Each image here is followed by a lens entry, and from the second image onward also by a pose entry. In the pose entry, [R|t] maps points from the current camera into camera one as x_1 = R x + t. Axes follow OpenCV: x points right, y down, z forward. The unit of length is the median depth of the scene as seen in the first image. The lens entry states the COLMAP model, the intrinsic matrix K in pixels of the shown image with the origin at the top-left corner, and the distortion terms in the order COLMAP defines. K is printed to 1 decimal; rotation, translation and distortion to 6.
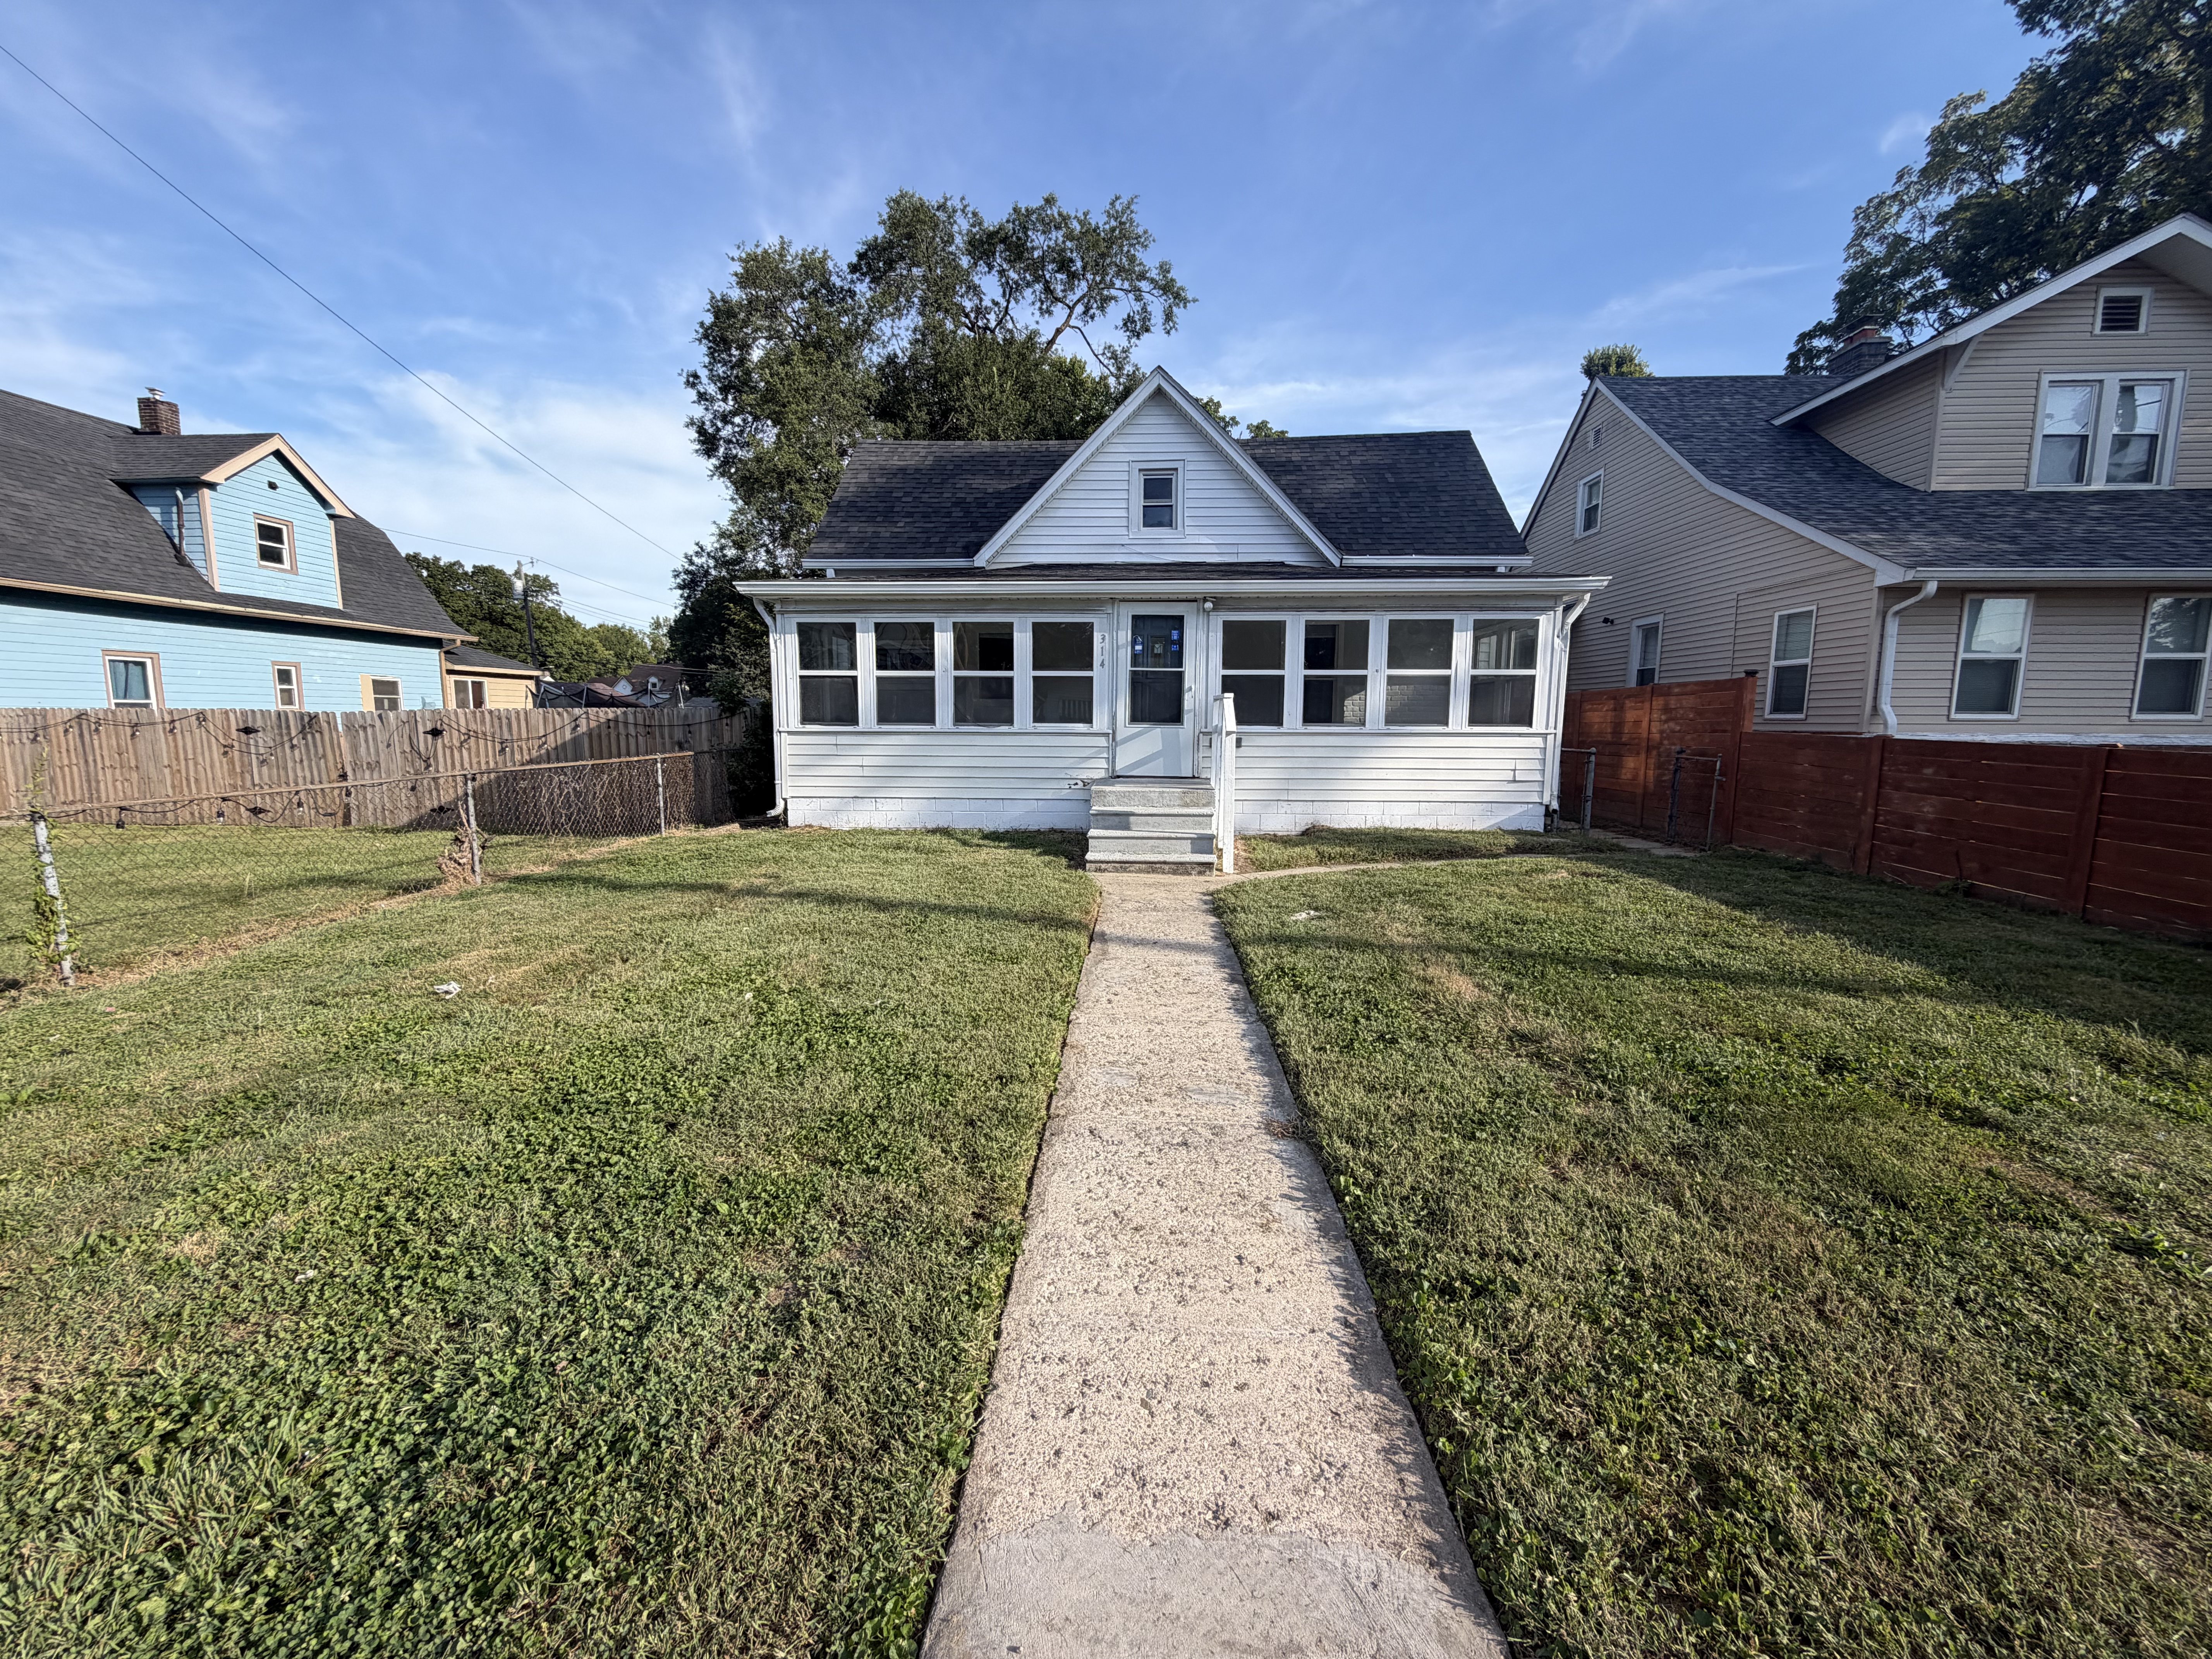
lens RADIAL K [[879.8, 0, 1098.4], [0, 879.8, 826.4], [0, 0, 1]] dist [0.000230, -0.000691]
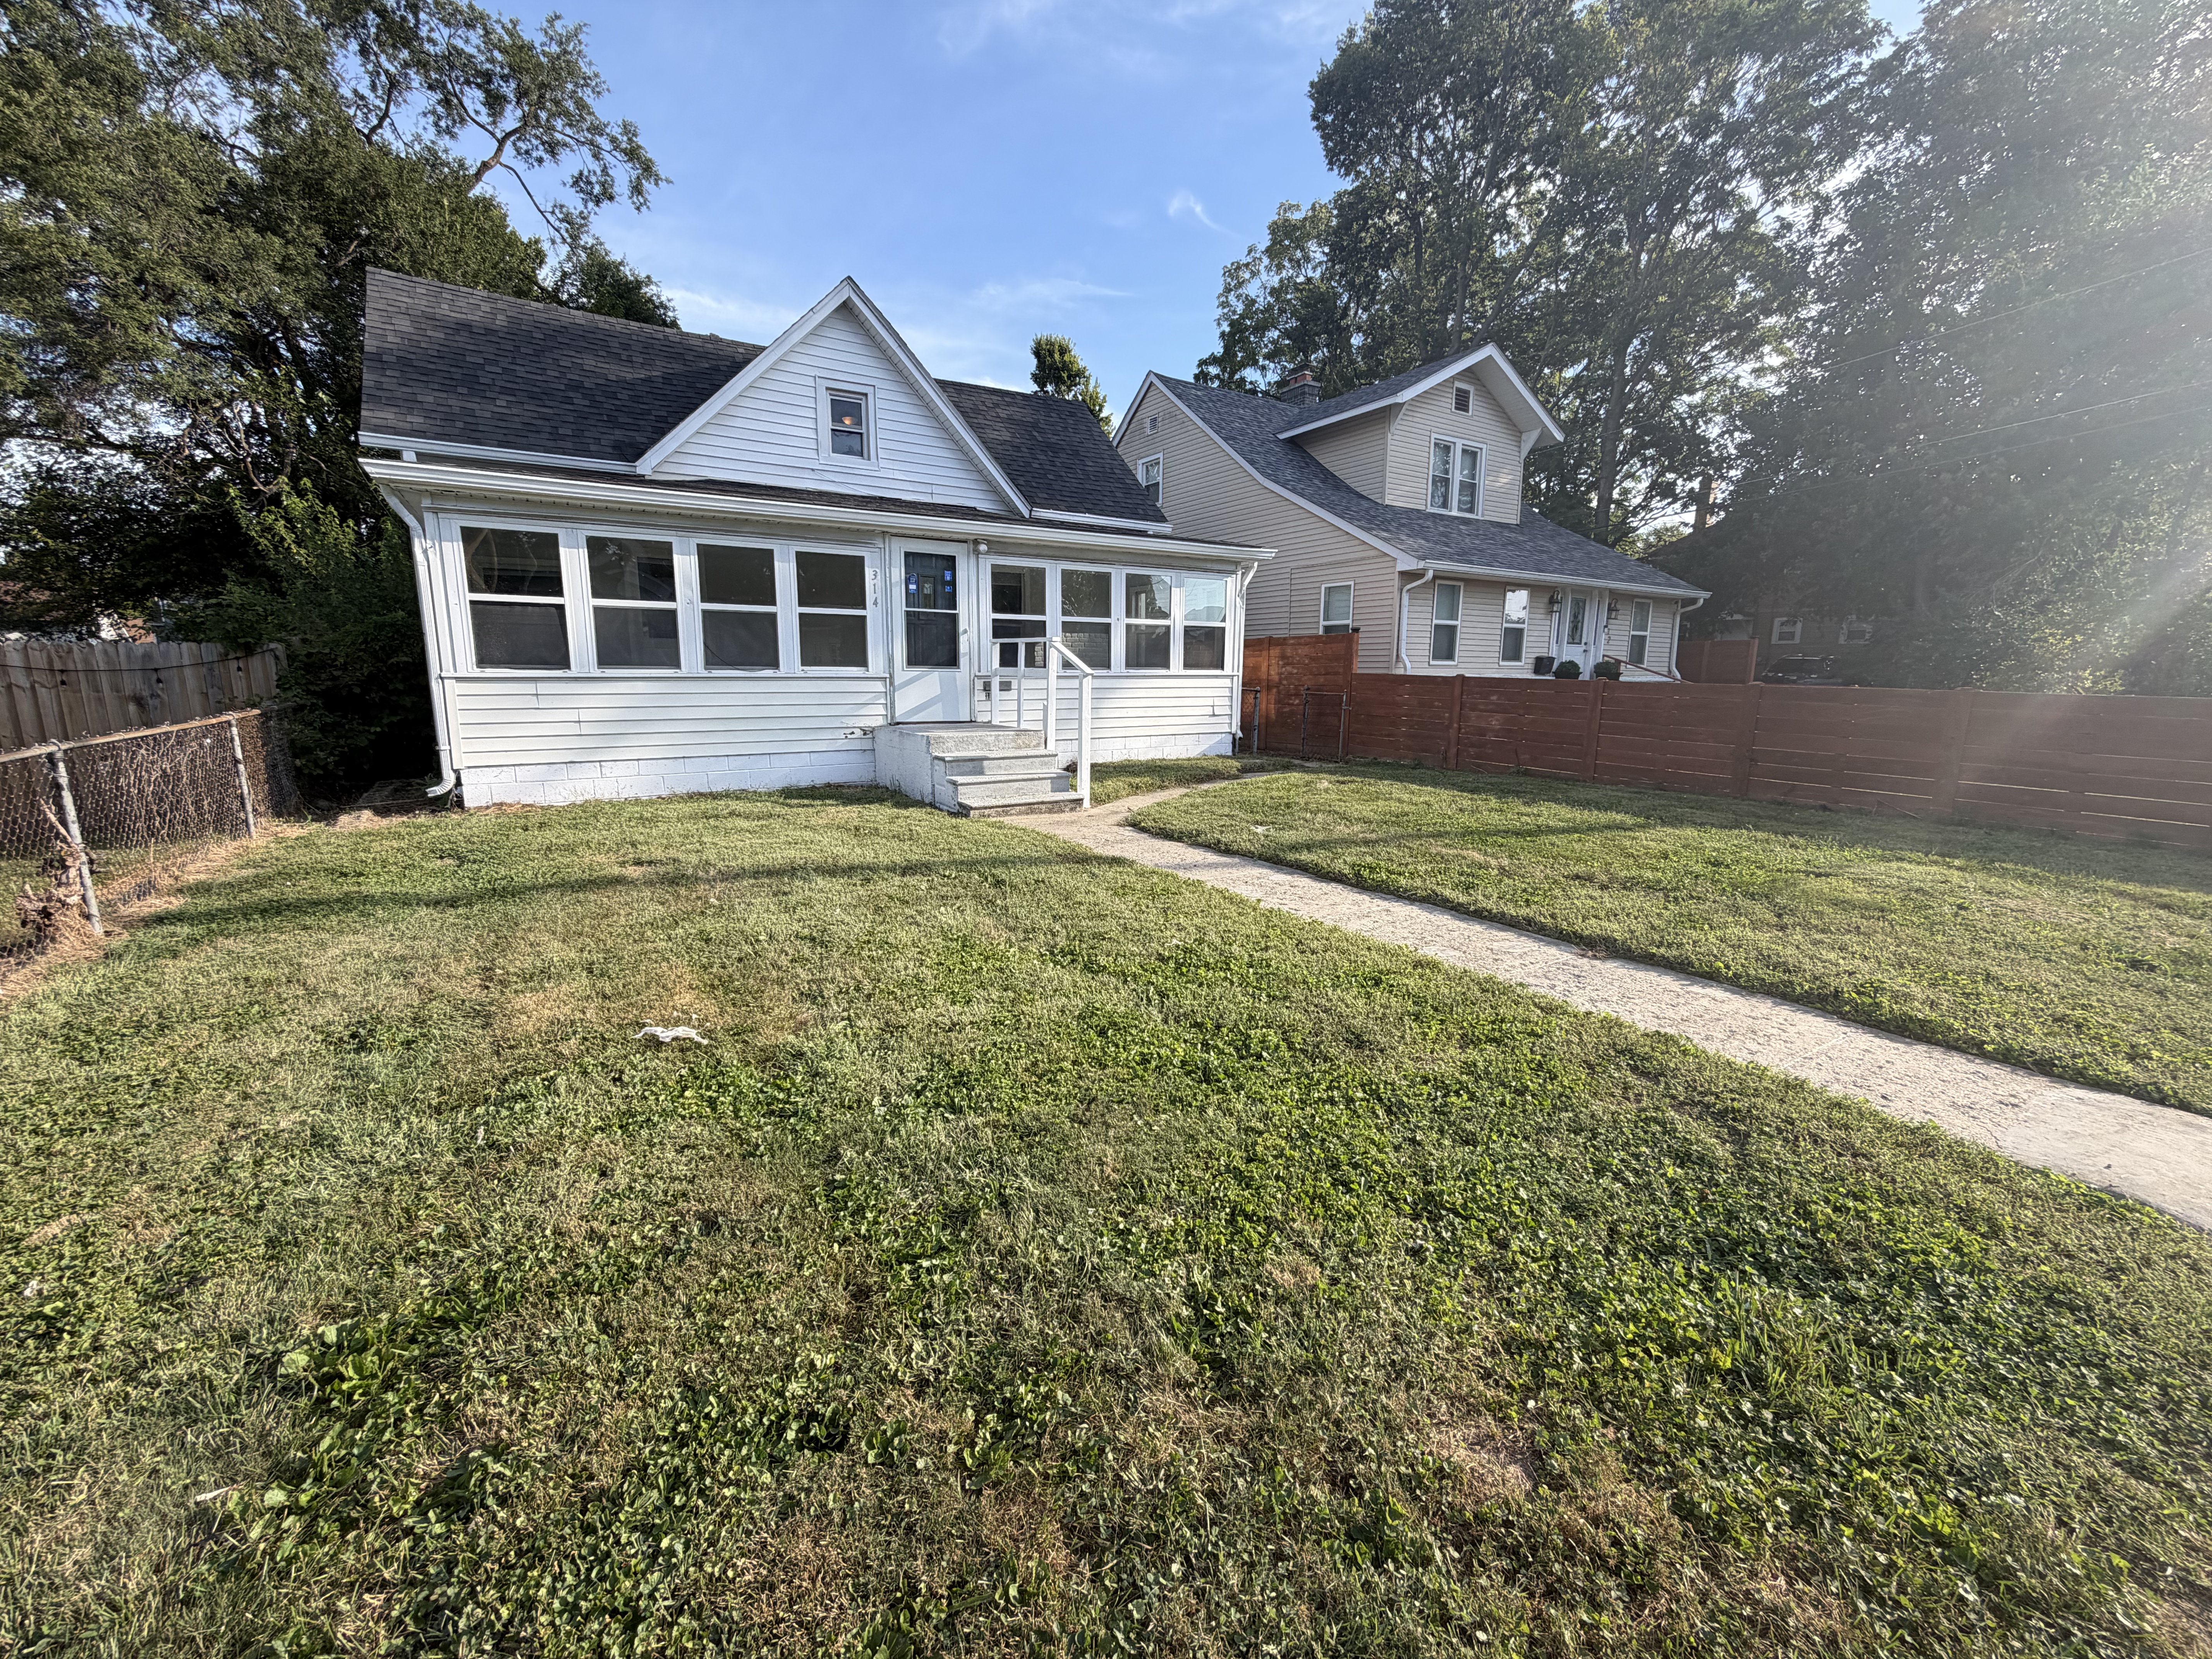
lens RADIAL K [[879.8, 0, 1098.4], [0, 879.8, 826.4], [0, 0, 1]] dist [0.000230, -0.000691]
pose [[0.814475, -0.102335, 0.571103, -0.297510], [0.069011, 0.994422, 0.079769, -0.005551], [-0.576080, -0.025558, 0.816993, 0.079575]]
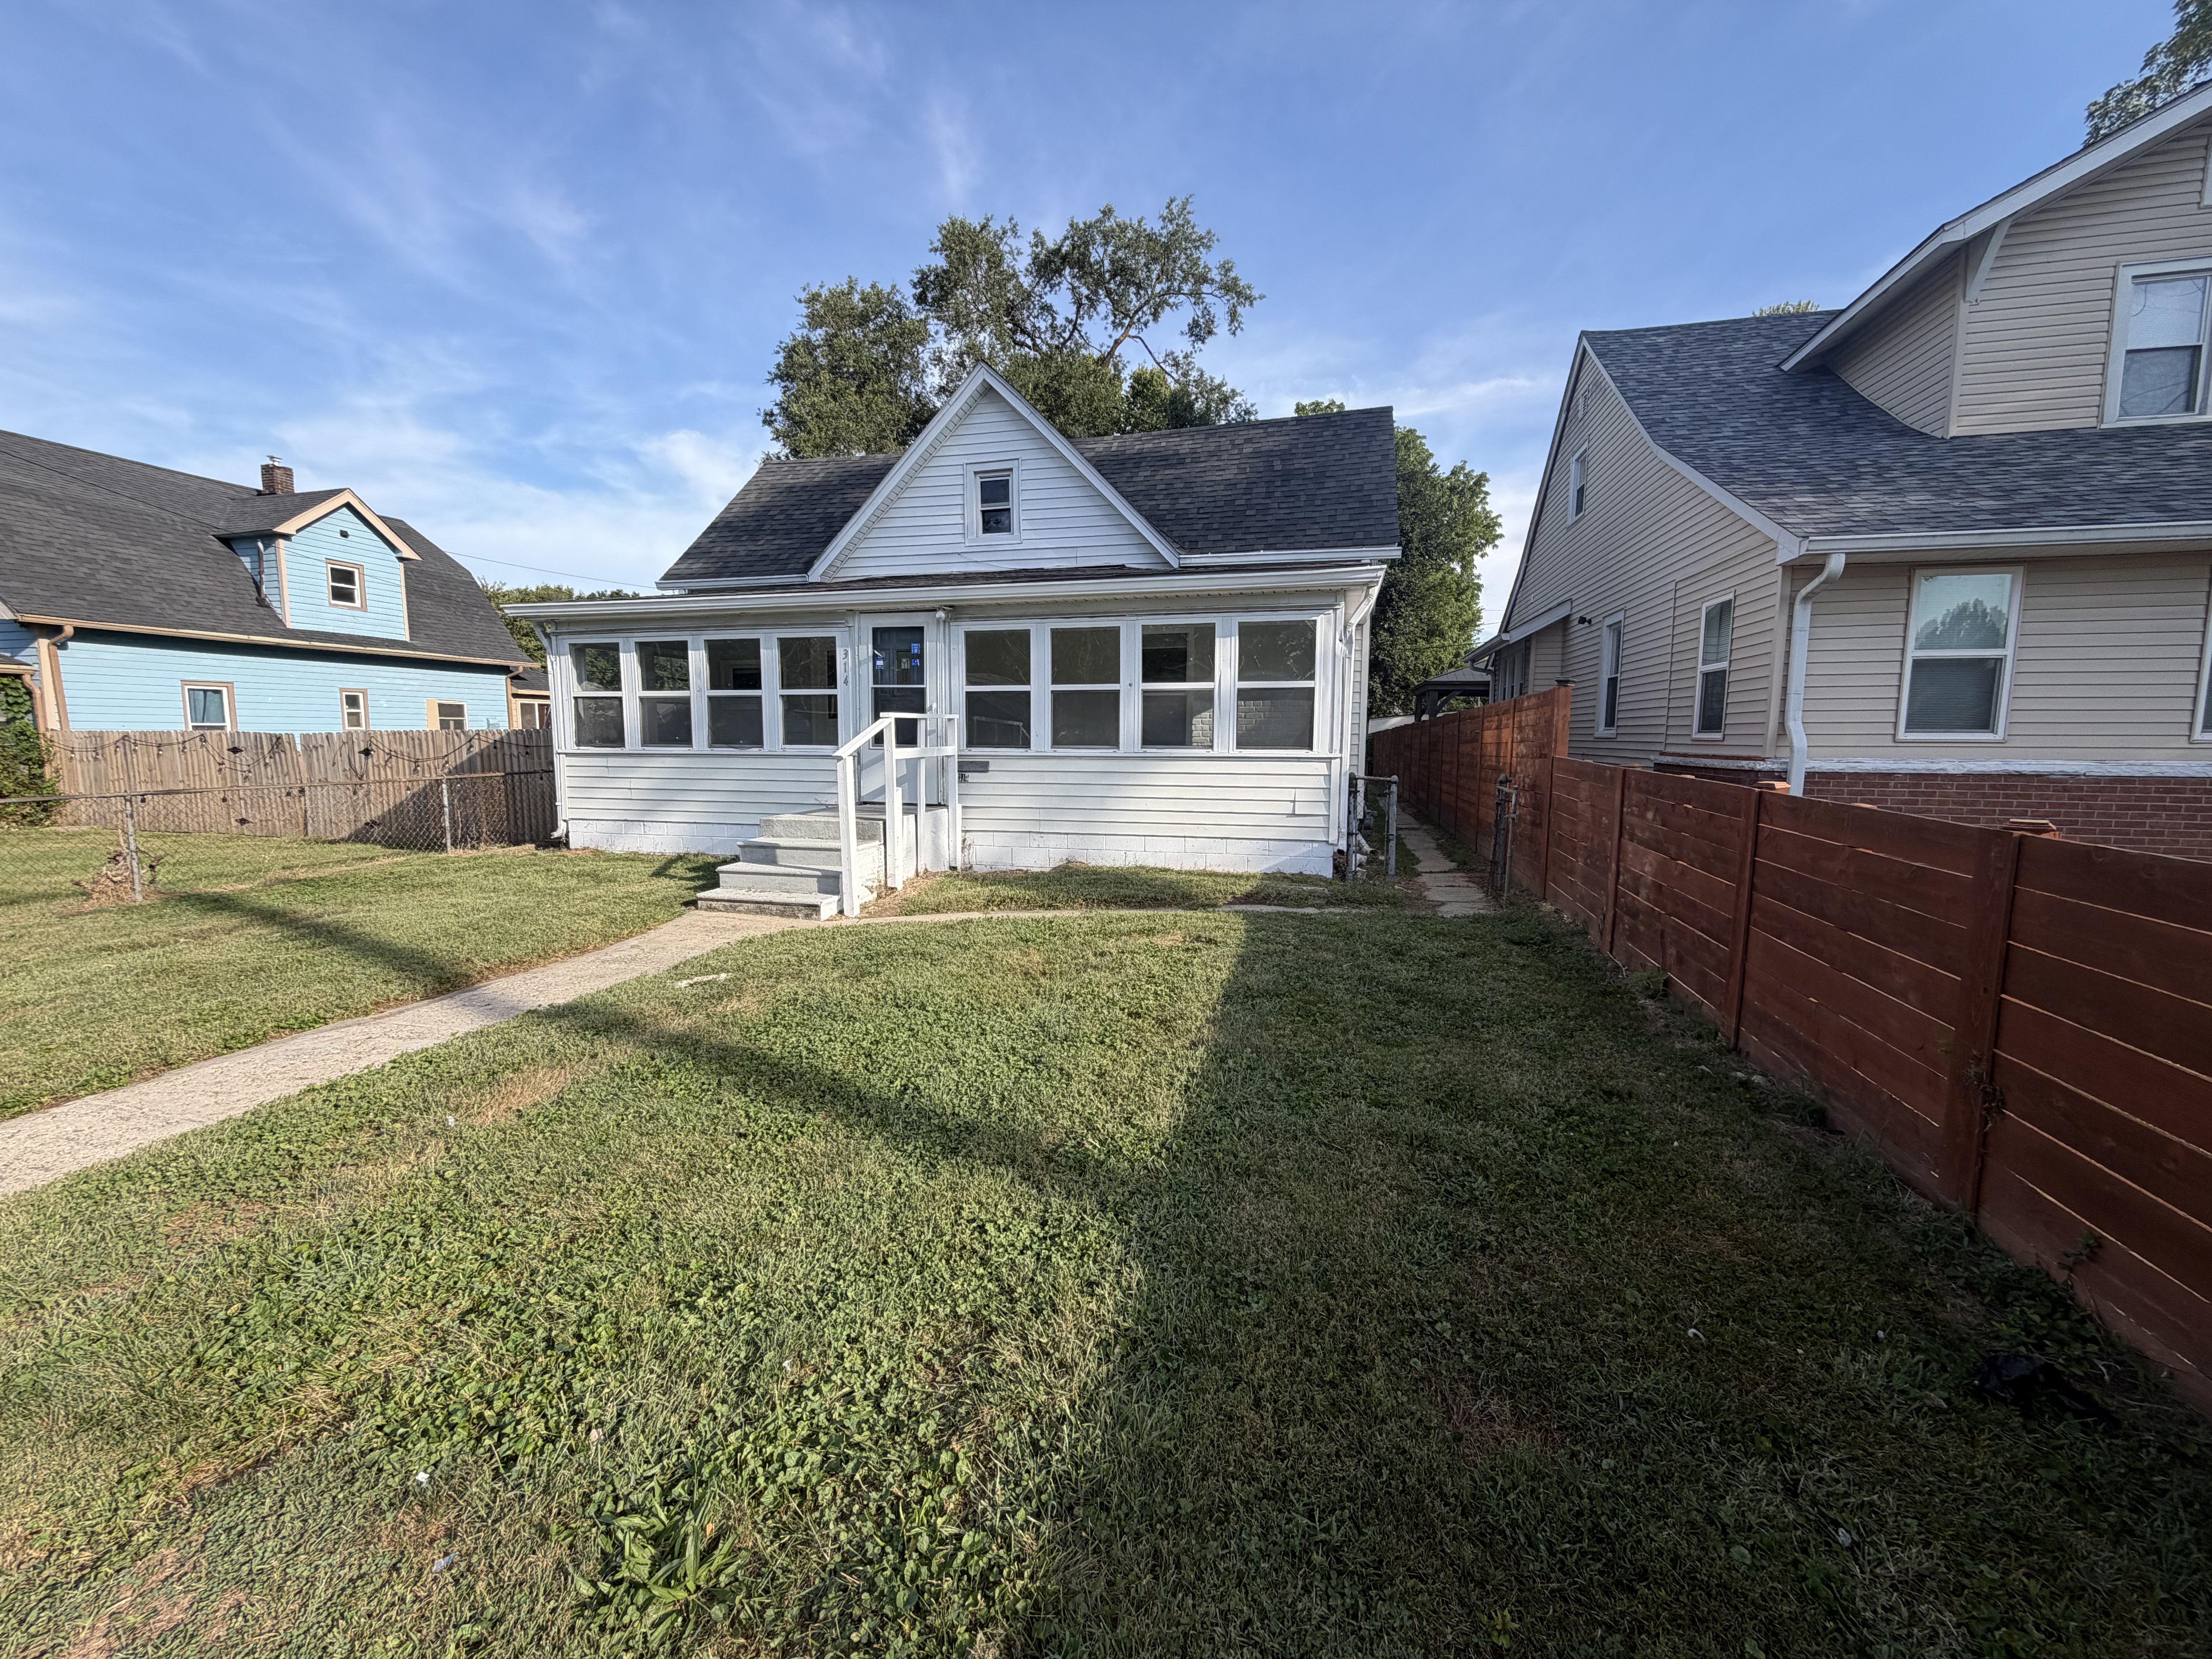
lens RADIAL K [[879.8, 0, 1098.4], [0, 879.8, 826.4], [0, 0, 1]] dist [0.000230, -0.000691]
pose [[0.980830, 0.018328, -0.194001, 0.369799], [-0.021908, 0.999627, -0.016327, -0.018729], [0.193629, 0.020264, 0.980865, 0.121436]]
